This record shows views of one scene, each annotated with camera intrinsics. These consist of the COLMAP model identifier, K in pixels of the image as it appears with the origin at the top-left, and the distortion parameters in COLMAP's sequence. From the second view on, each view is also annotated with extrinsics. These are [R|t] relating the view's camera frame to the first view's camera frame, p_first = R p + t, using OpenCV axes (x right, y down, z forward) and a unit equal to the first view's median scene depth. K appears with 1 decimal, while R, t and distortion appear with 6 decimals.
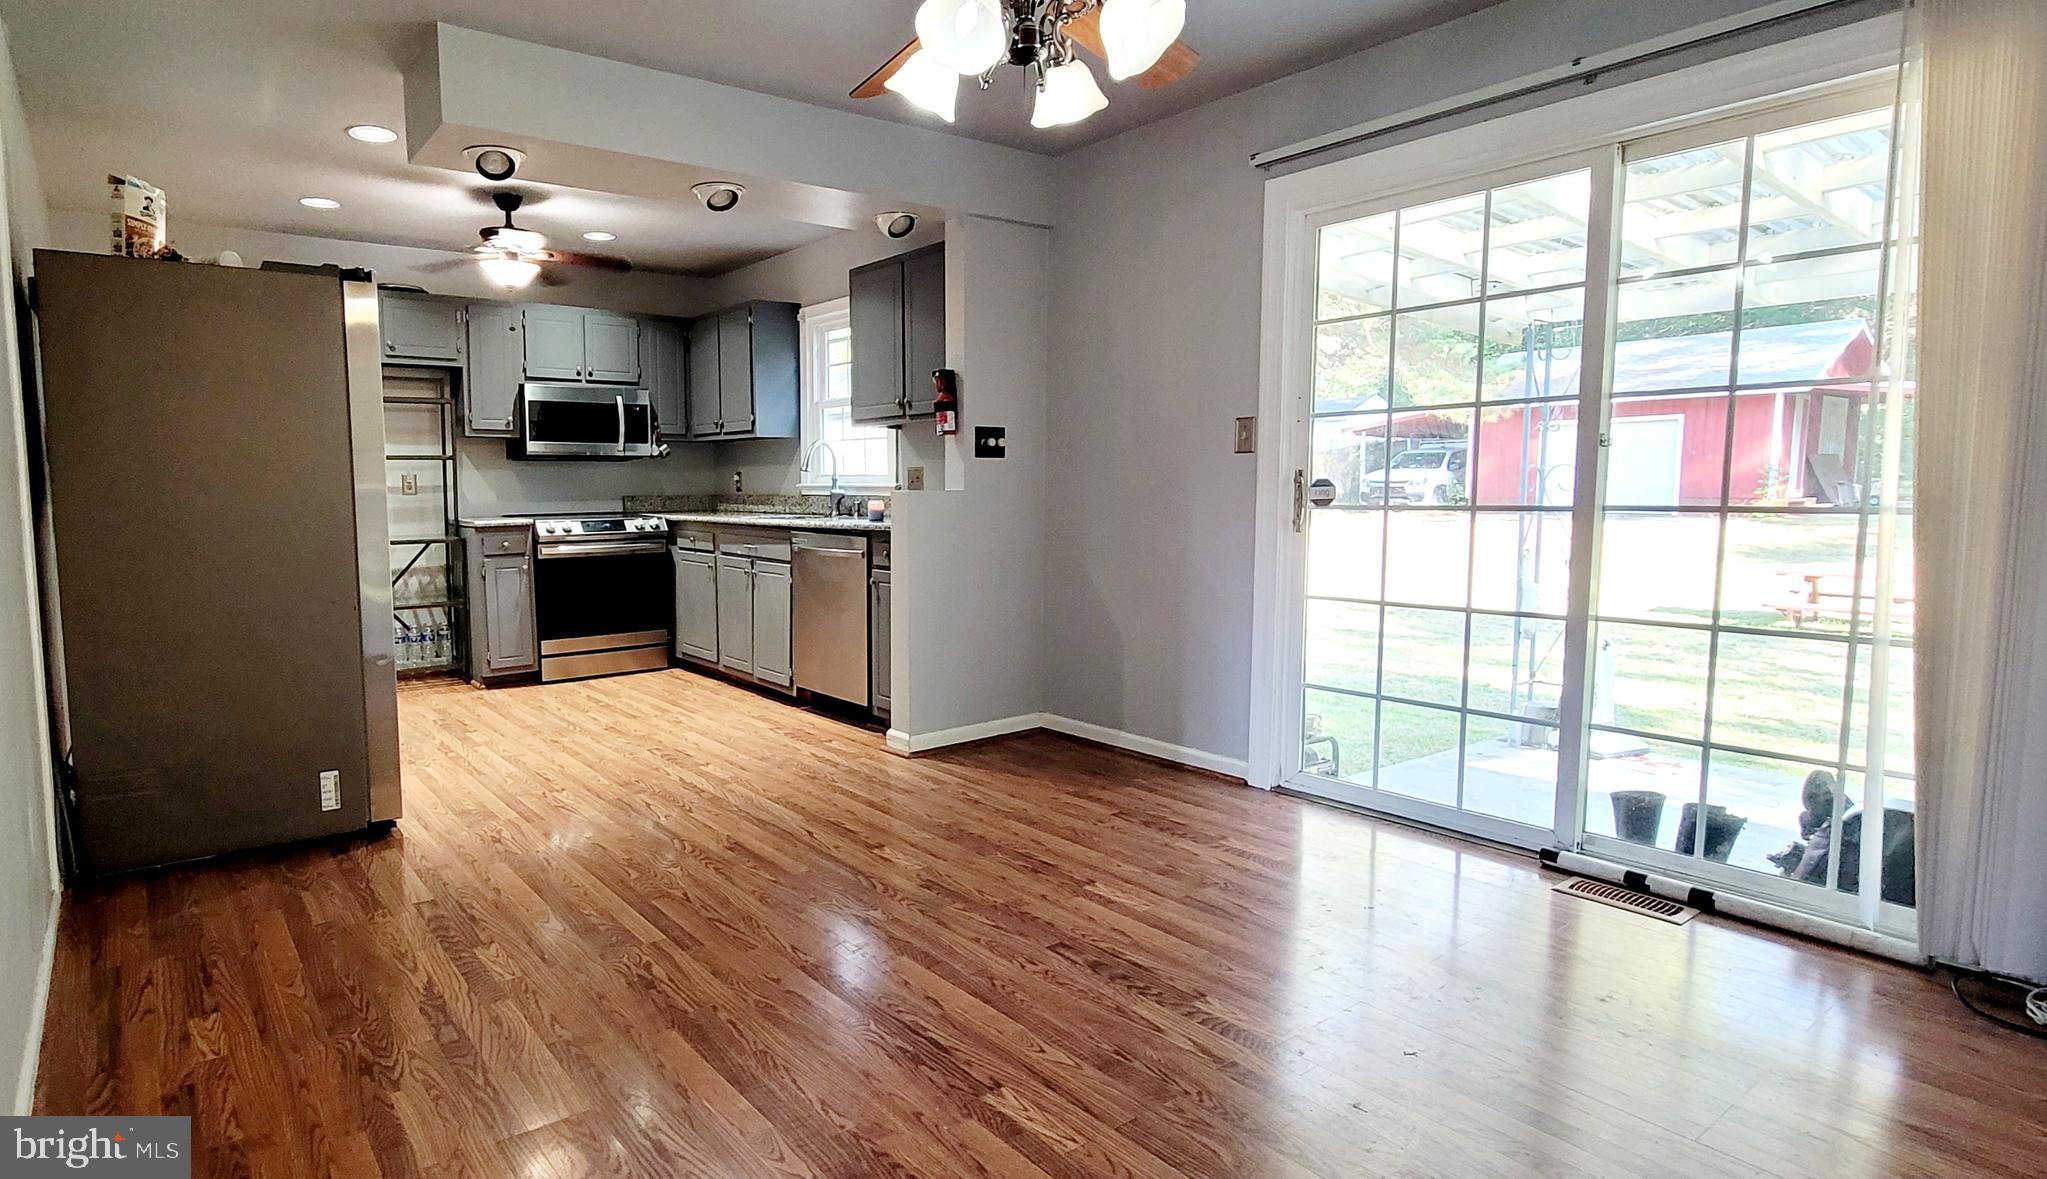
lens RADIAL K [[1054.8, 0, 866.8], [0, 1054.8, 578.4], [0, 0, 1]] dist [-0.014881, 0.000271]
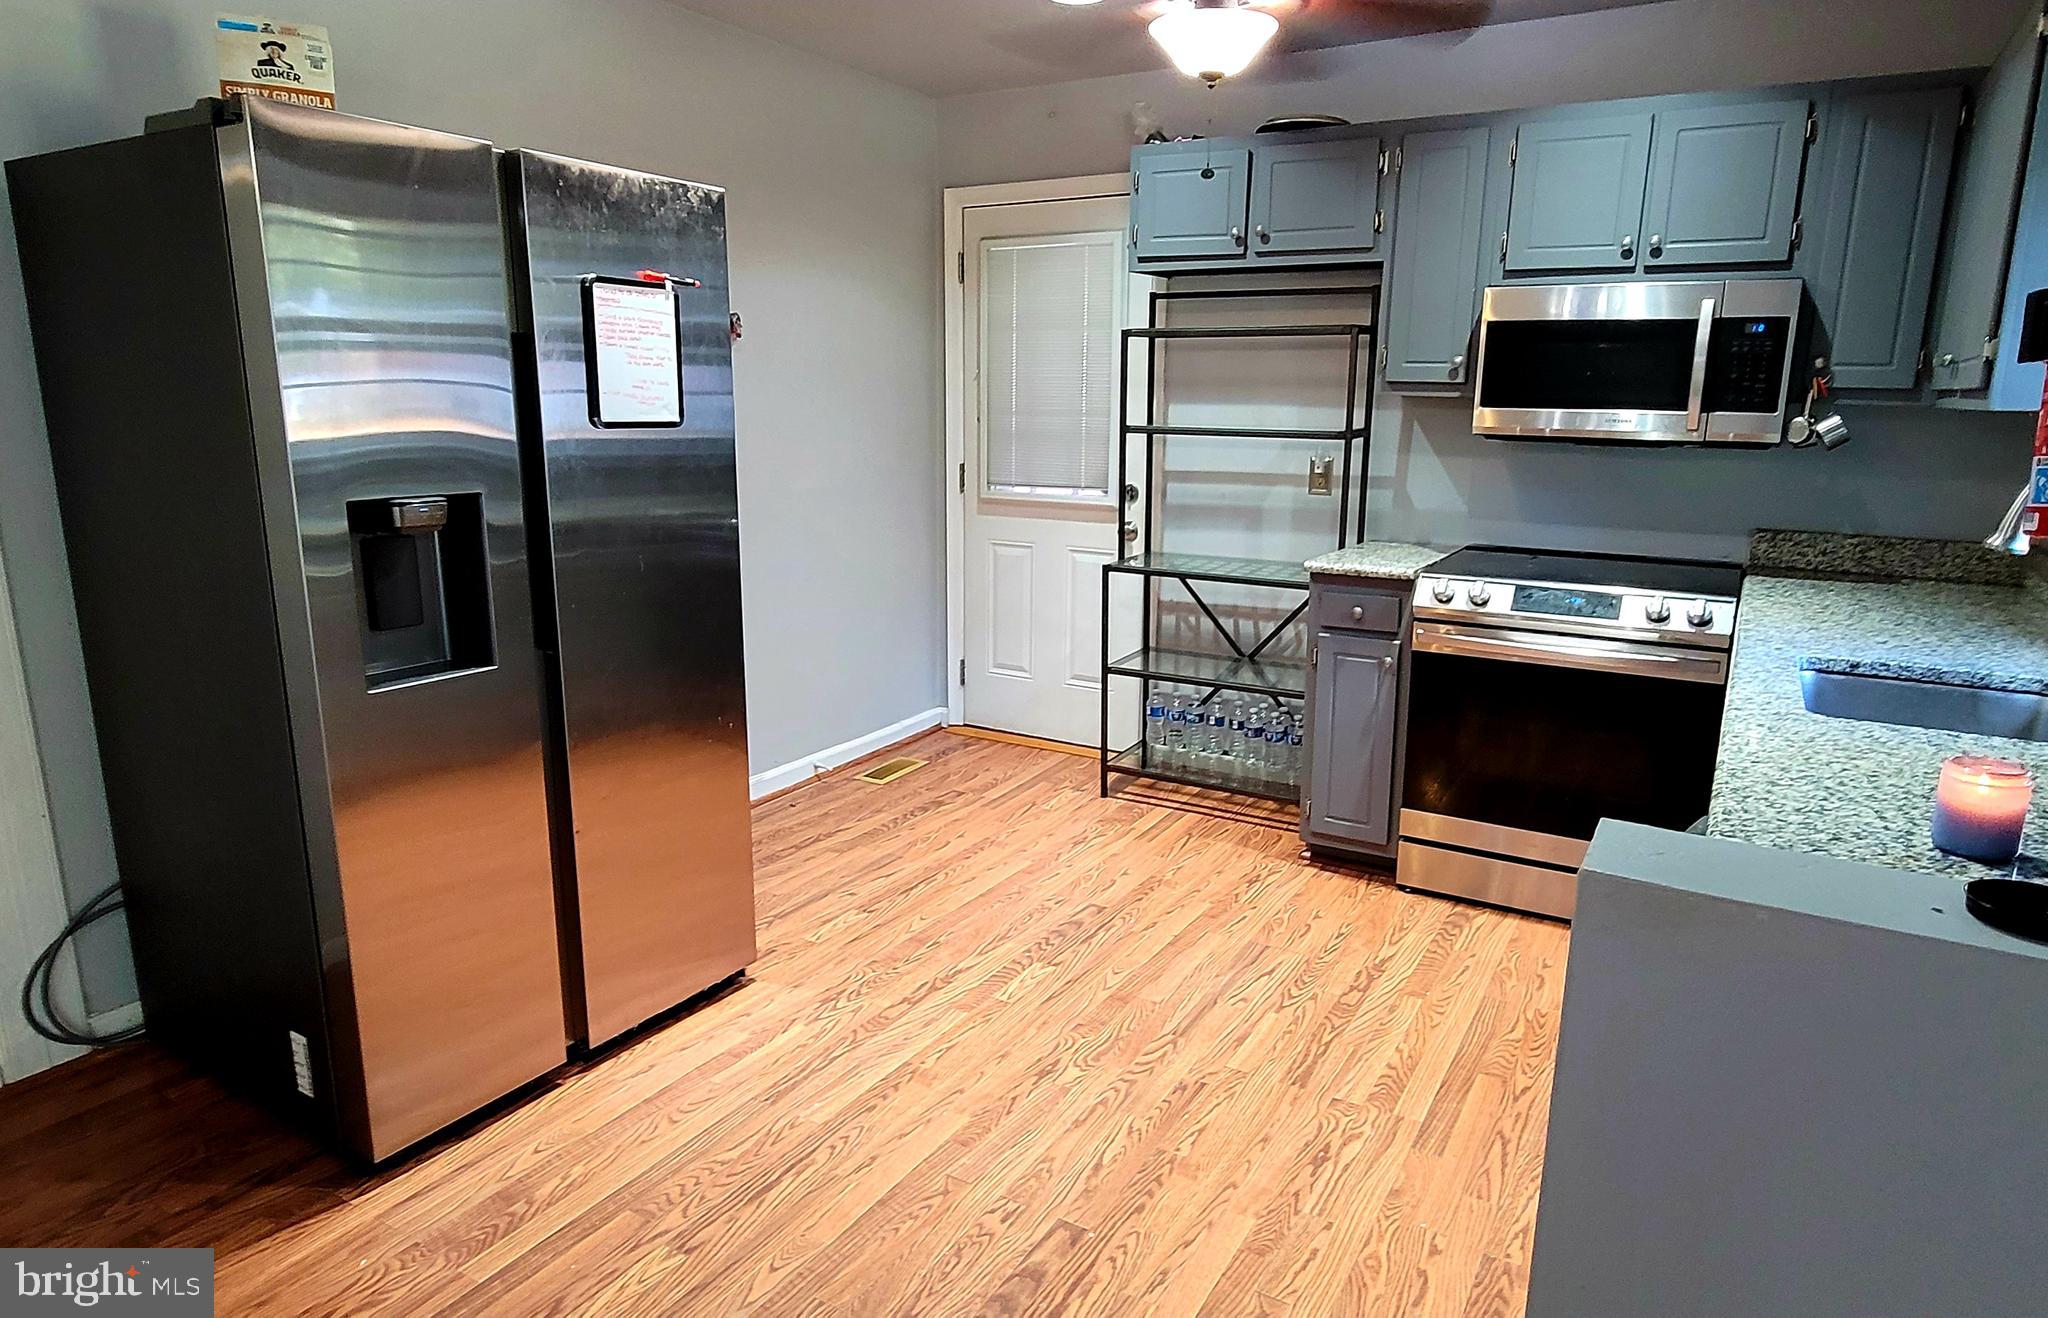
lens RADIAL K [[1192.7, 0, 1081.0], [0, 1192.7, 660.8], [0, 0, 1]] dist [-0.003336, -0.002847]
pose [[0.434785, 0.210852, -0.875502, 0.110542], [-0.102691, 0.977470, 0.184411, -0.098088], [0.894660, 0.009727, 0.446641, 0.589172]]
